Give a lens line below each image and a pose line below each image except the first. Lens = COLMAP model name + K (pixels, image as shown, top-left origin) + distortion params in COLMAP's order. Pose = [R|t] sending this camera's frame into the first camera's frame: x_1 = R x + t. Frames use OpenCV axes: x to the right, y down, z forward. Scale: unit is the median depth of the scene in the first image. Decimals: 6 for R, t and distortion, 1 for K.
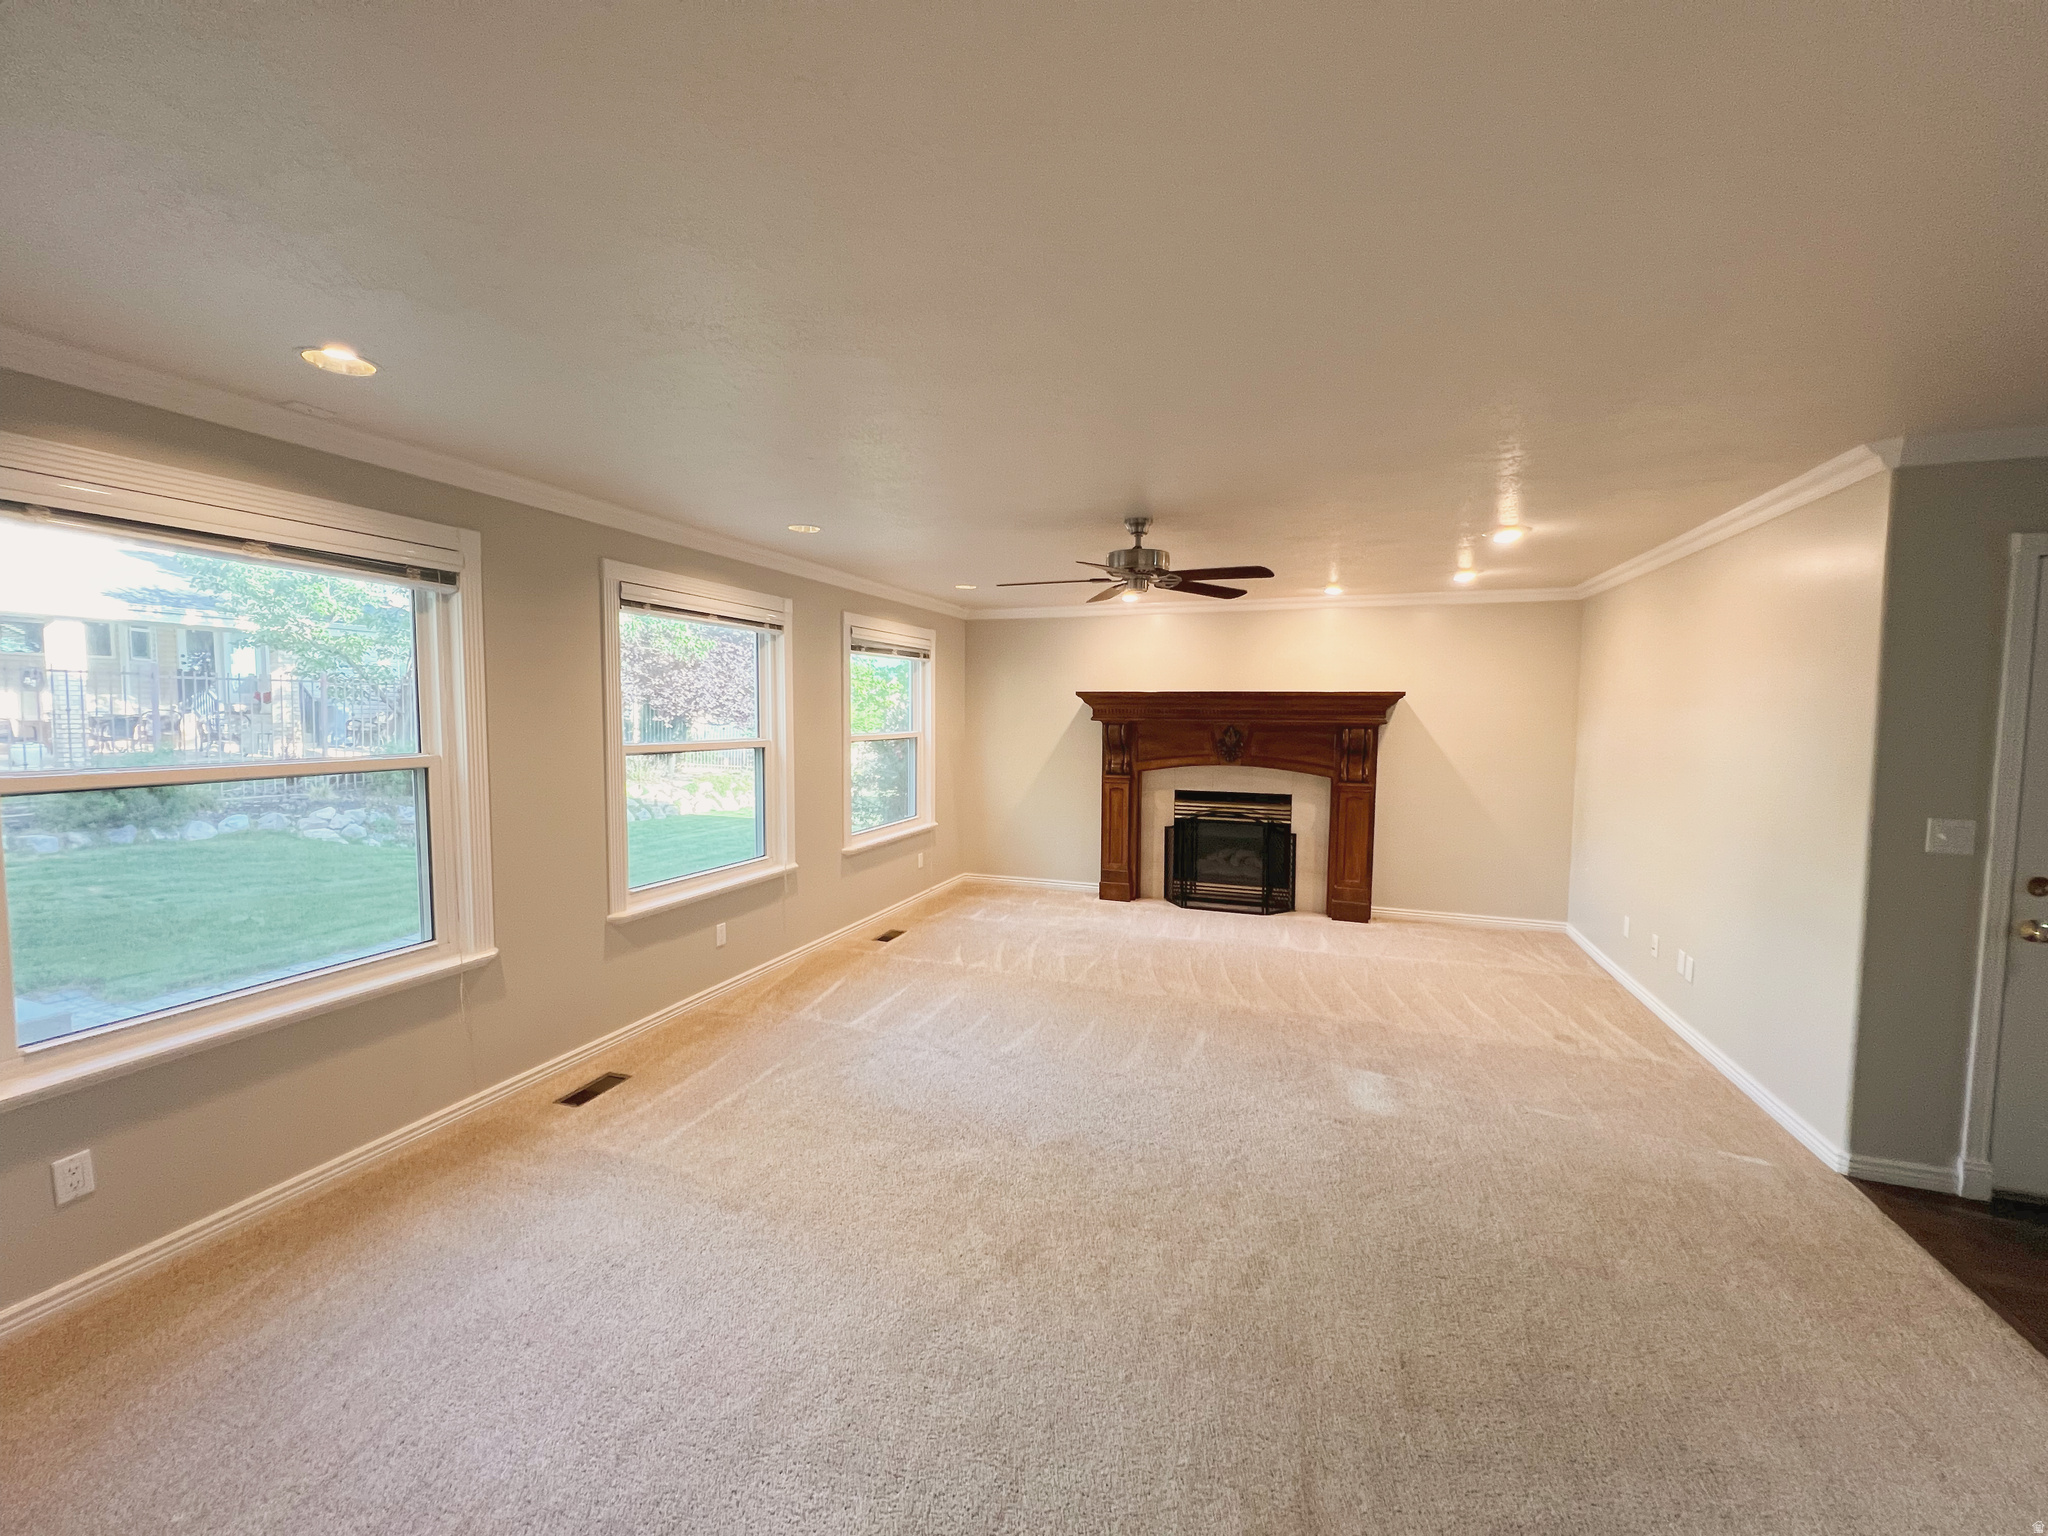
lens RADIAL K [[818.8, 0, 1020.2], [0, 818.8, 763.8], [0, 0, 1]] dist [-0.000414, 0.000306]
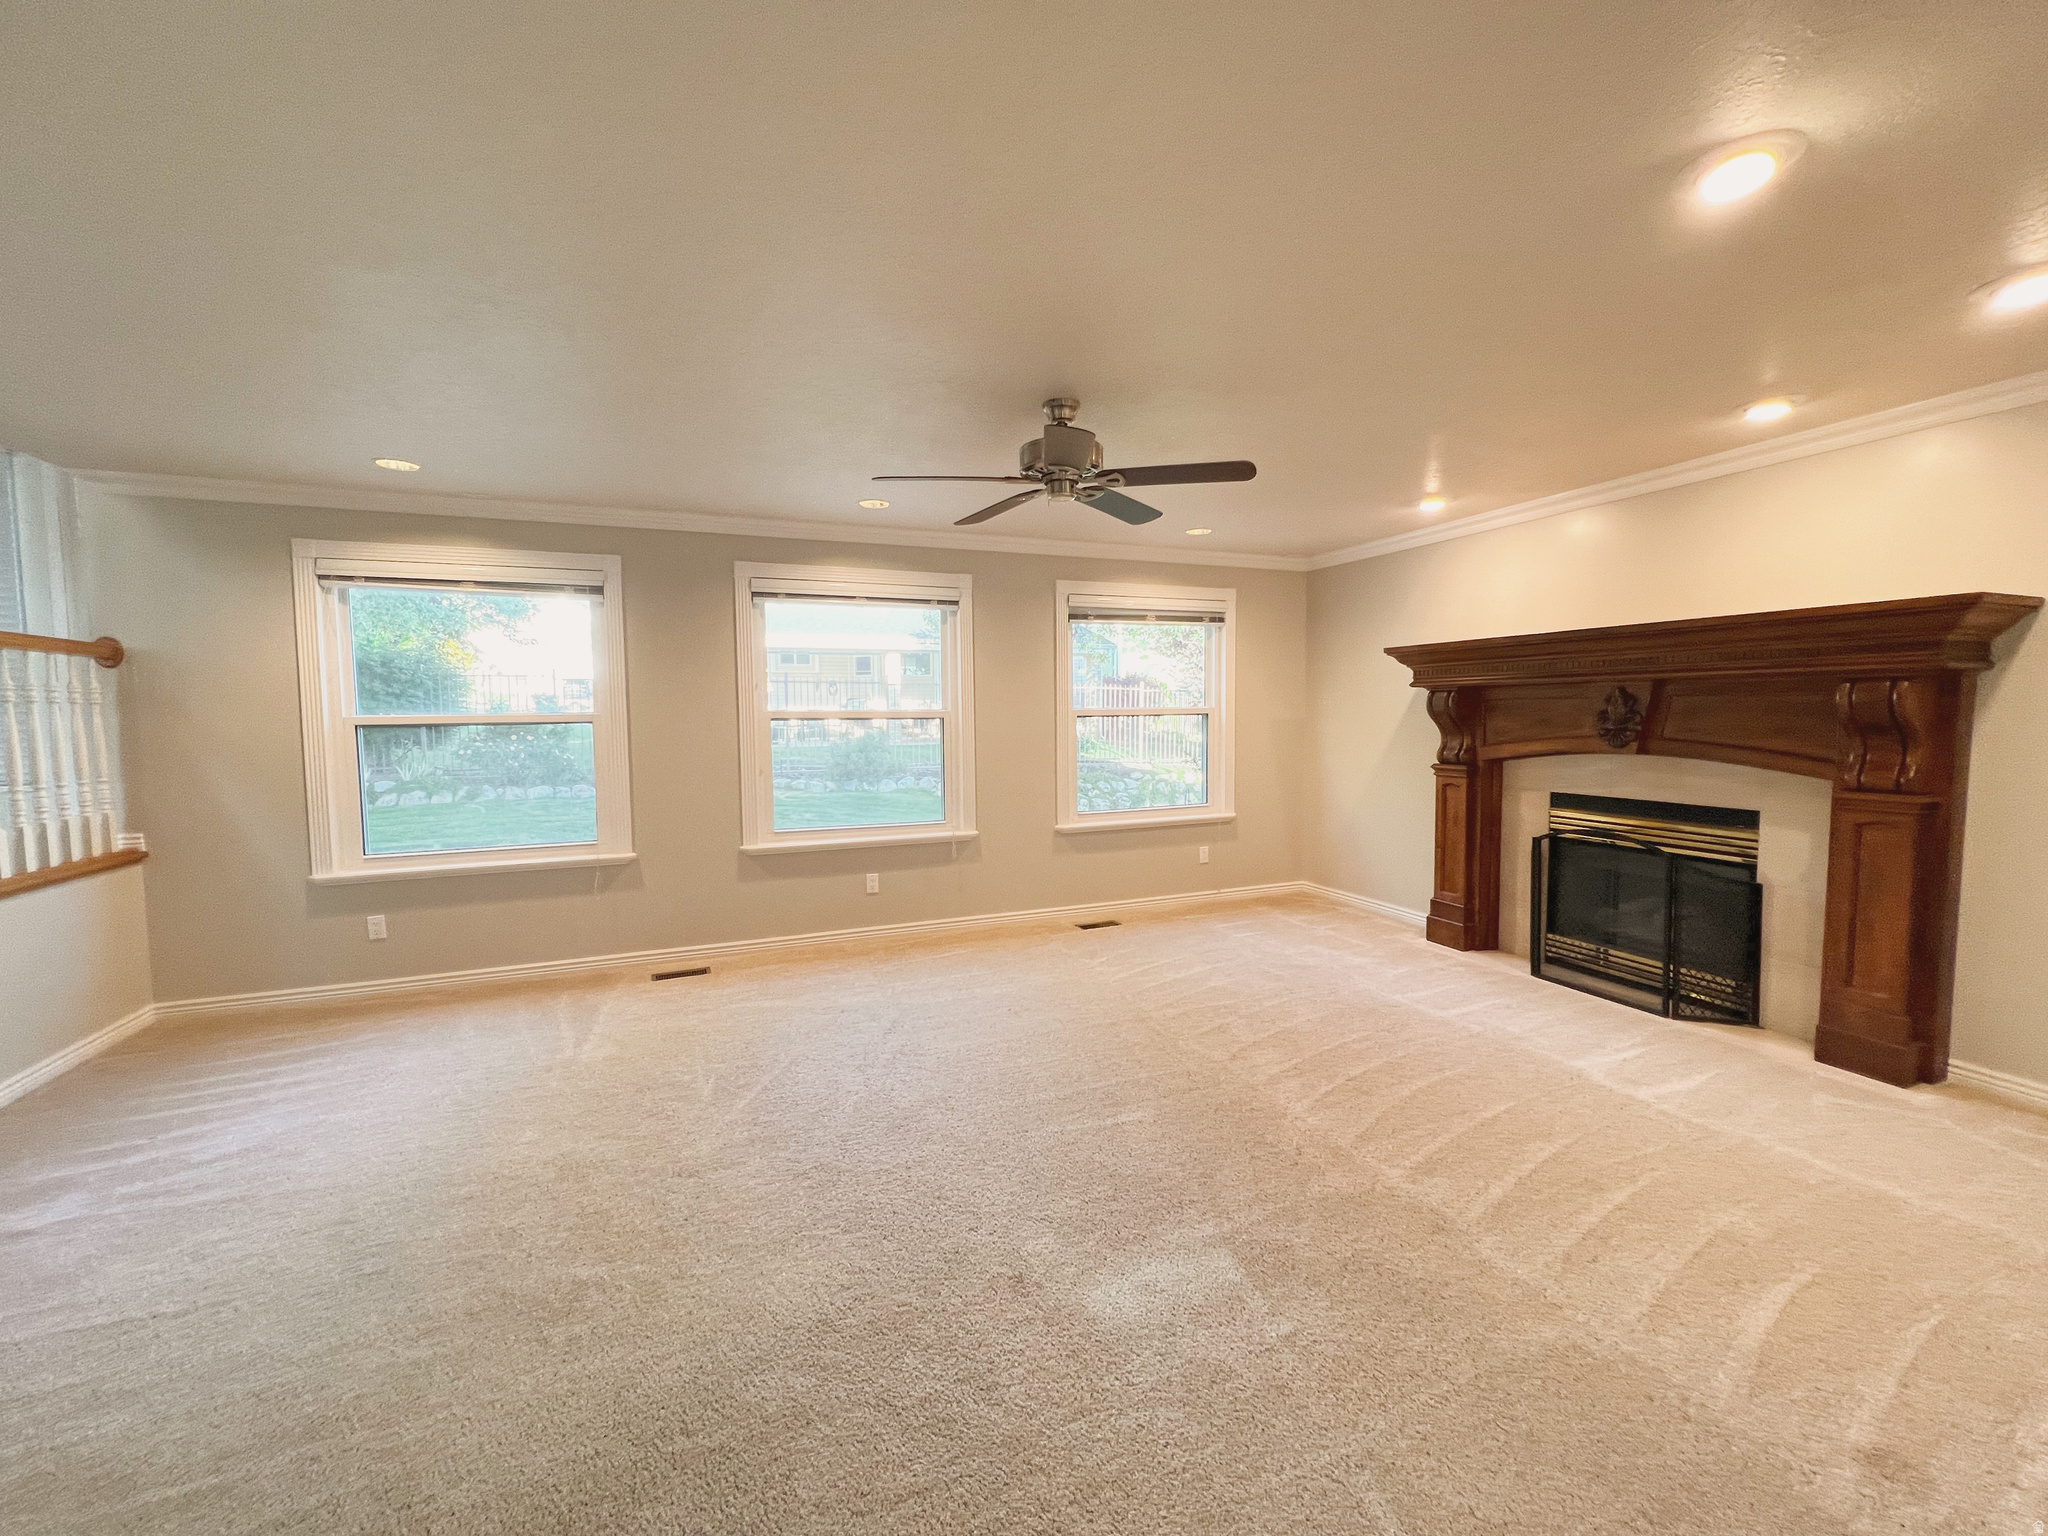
lens RADIAL K [[818.8, 0, 1020.2], [0, 818.8, 763.8], [0, 0, 1]] dist [-0.000414, 0.000306]
pose [[0.663132, 0.034052, -0.747727, 0.421228], [-0.032977, 0.999324, 0.016264, 0.014409], [0.747775, 0.013873, 0.663807, 0.285804]]
